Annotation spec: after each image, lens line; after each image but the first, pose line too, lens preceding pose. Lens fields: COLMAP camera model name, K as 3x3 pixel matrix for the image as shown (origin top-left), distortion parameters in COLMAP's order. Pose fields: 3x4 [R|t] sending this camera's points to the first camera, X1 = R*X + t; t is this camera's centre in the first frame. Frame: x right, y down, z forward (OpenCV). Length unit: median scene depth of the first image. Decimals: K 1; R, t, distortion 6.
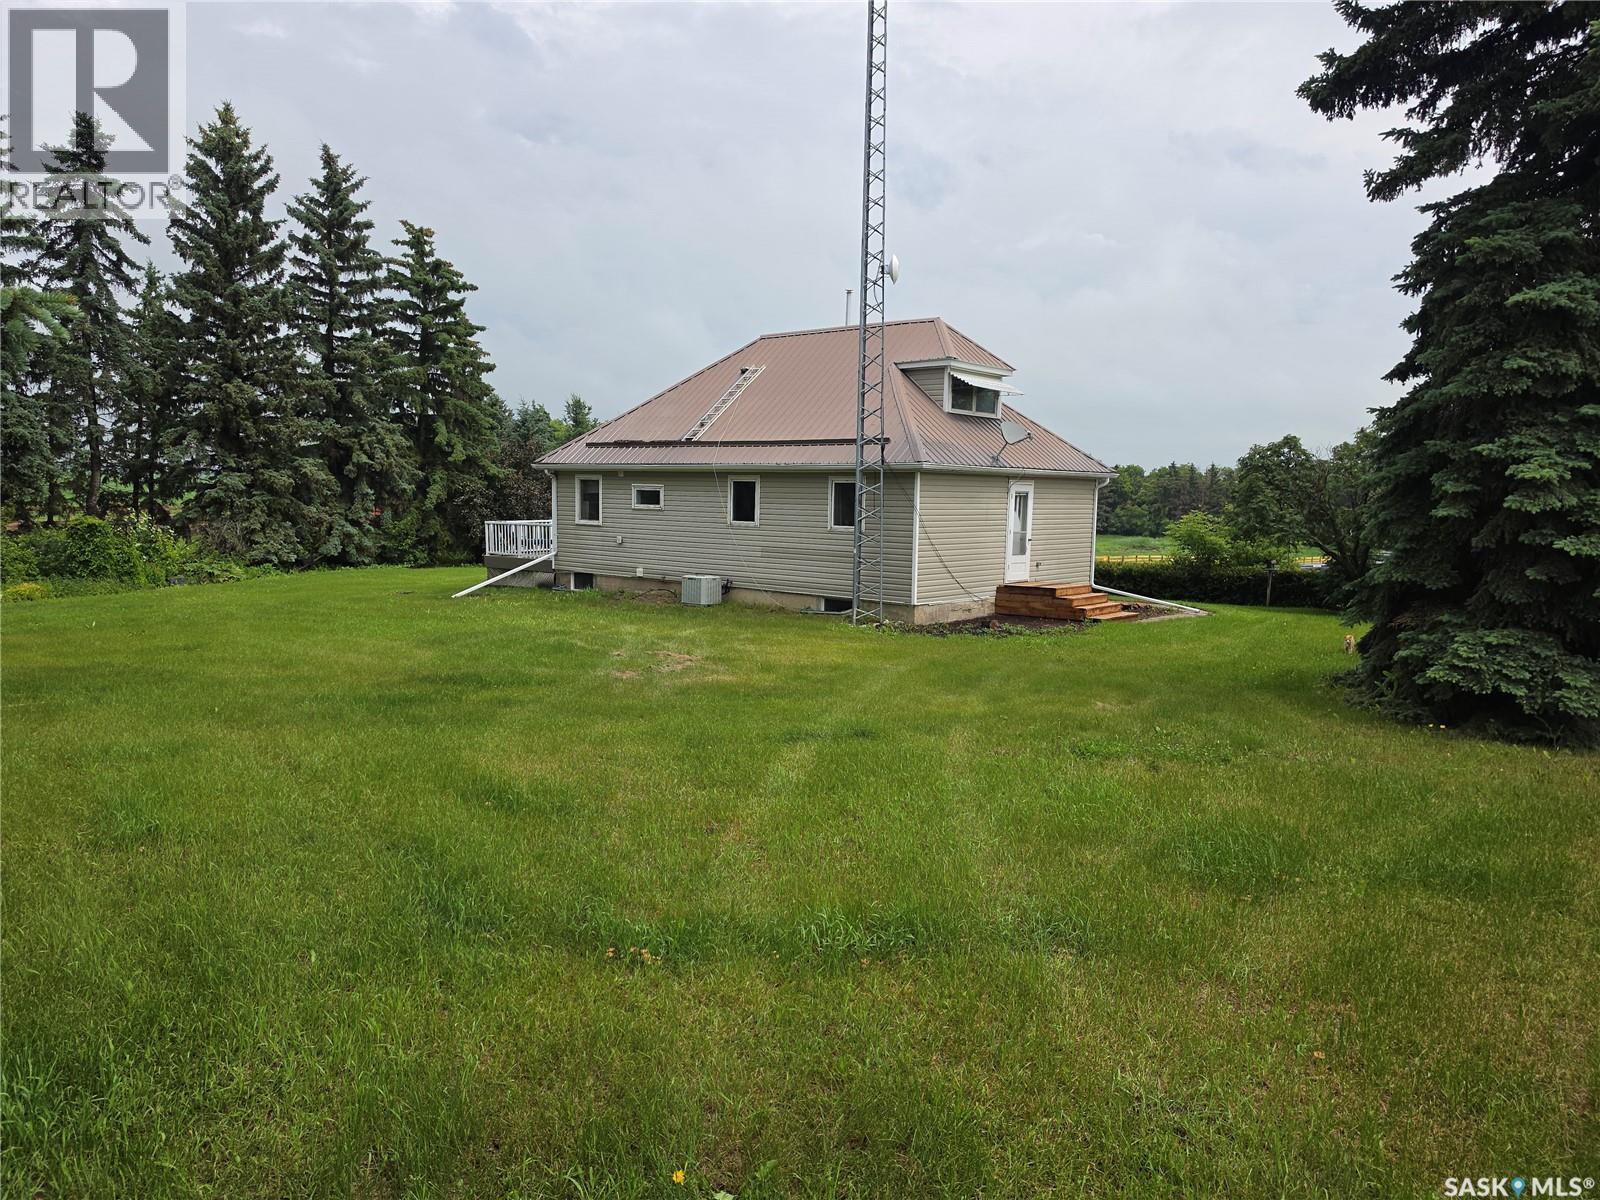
lens RADIAL K [[1130.2, 0, 800.0], [0, 1130.2, 600.0], [0, 0, 1]] dist [0.008986, -0.007022]
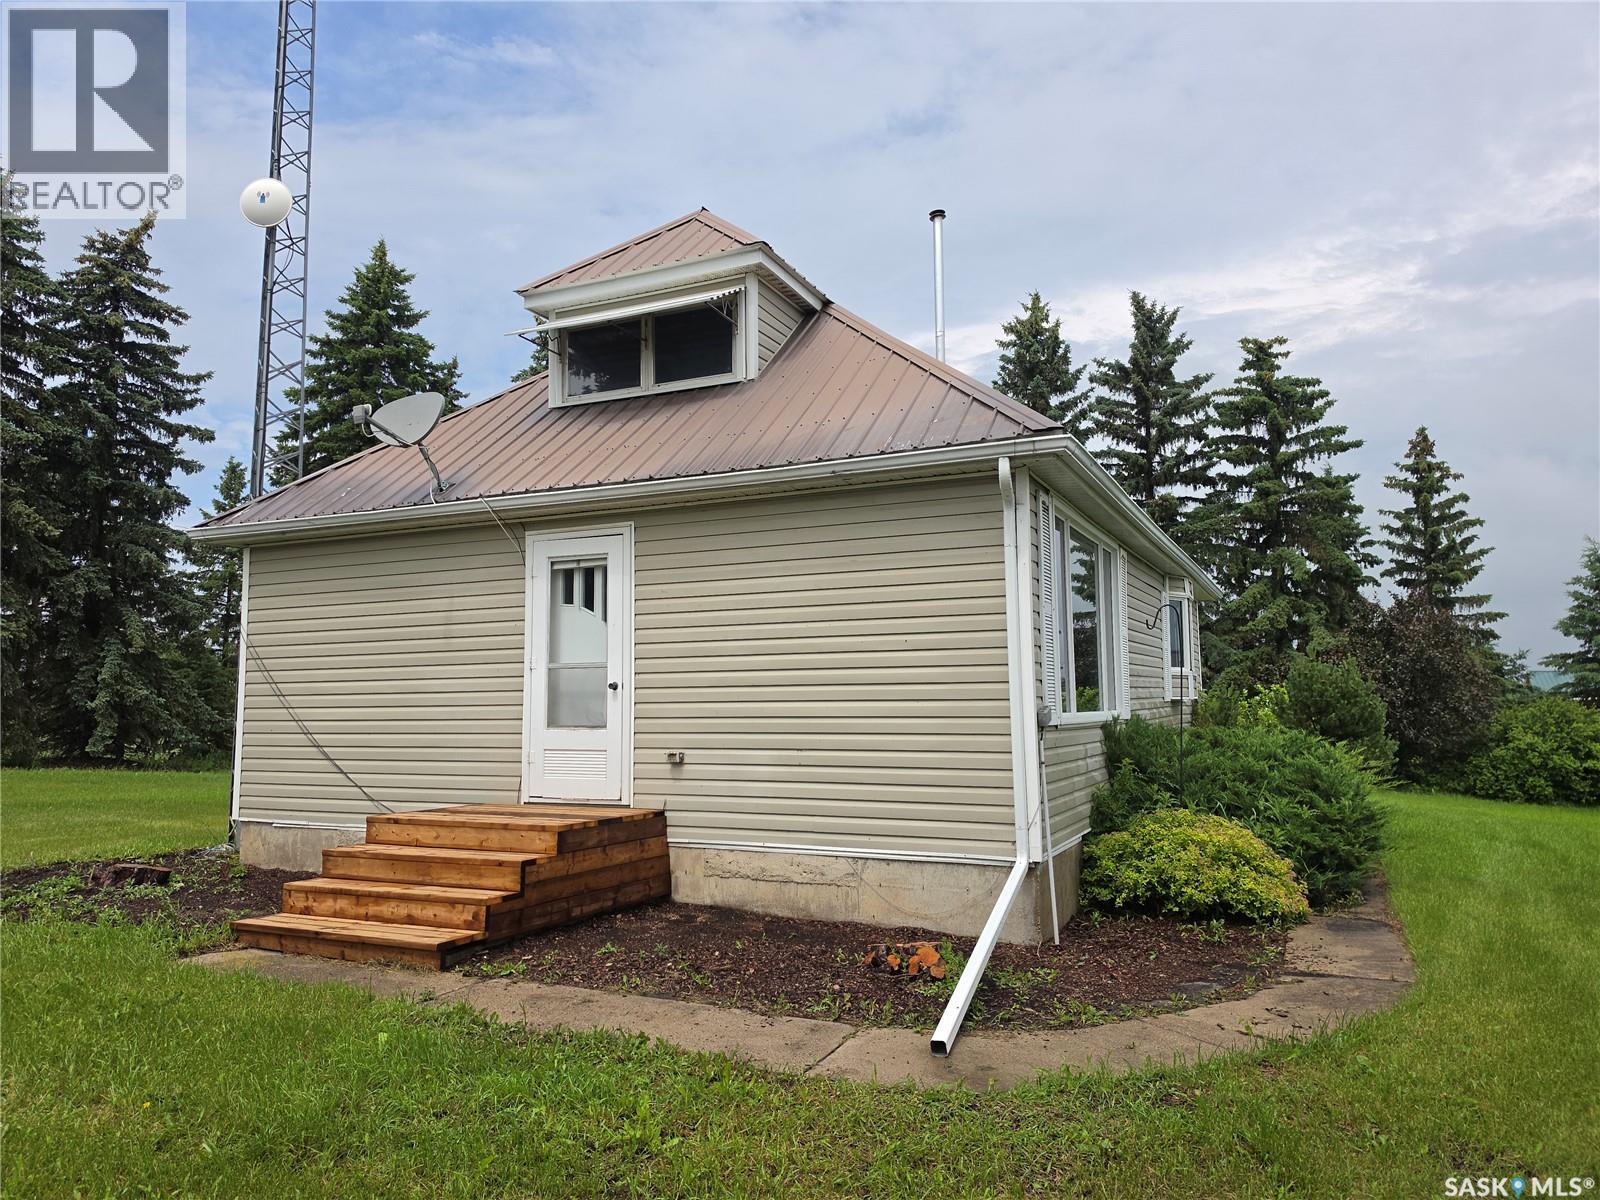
lens RADIAL K [[1130.2, 0, 800.0], [0, 1130.2, 600.0], [0, 0, 1]] dist [0.008986, -0.007022]
pose [[0.272596, -0.114305, -0.955314, 0.562800], [-0.079291, 0.986871, -0.140706, -0.034813], [0.958856, 0.114104, 0.259954, 0.963273]]
